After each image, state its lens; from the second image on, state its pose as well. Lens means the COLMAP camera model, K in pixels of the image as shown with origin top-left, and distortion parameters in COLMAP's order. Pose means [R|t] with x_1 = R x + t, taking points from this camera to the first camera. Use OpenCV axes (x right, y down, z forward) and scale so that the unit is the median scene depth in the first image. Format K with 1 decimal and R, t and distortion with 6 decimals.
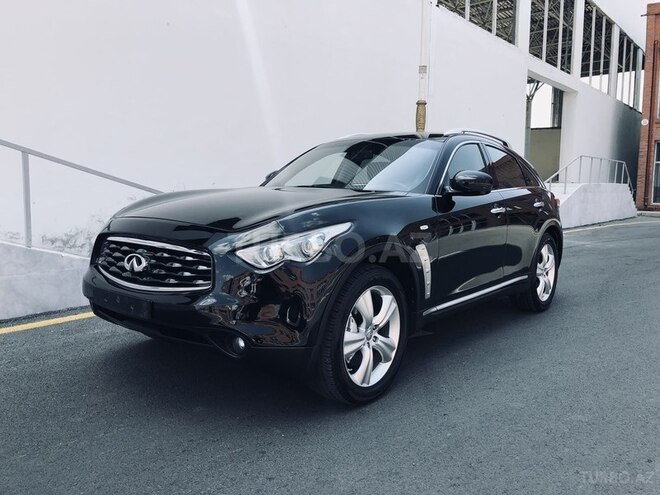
lens RADIAL K [[542.9, 0, 330.6], [0, 542.9, 249.9], [0, 0, 1]] dist [0.018987, 0.001593]
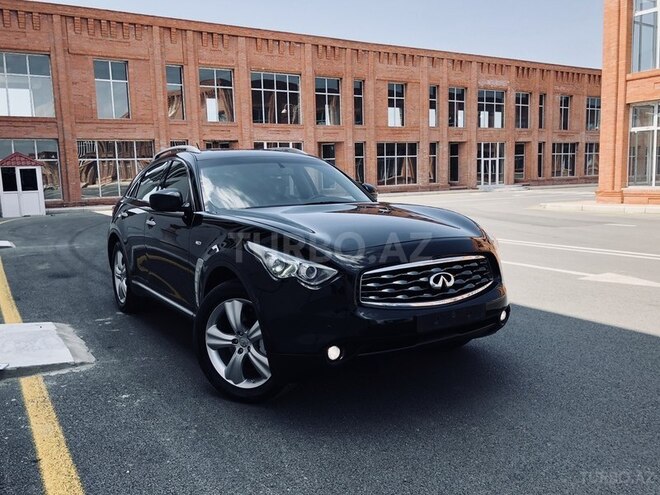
lens RADIAL K [[554.9, 0, 332.8], [0, 554.9, 244.4], [0, 0, 1]] dist [0.037137, -0.024690]
pose [[0.323815, -0.141529, 0.935475, -0.362531], [0.141826, 0.984837, 0.099904, -0.047470], [-0.935430, 0.100324, 0.338978, 0.201859]]
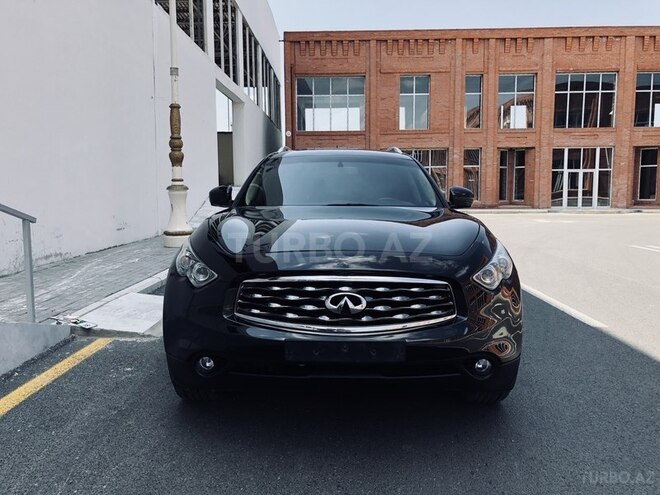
lens RADIAL K [[542.9, 0, 332.6], [0, 542.9, 245.8], [0, 0, 1]] dist [0.018987, 0.001593]
pose [[0.786850, -0.083138, 0.611518, -0.222266], [0.087481, 0.995904, 0.022833, -0.022252], [-0.610912, 0.035530, 0.790901, 0.079141]]
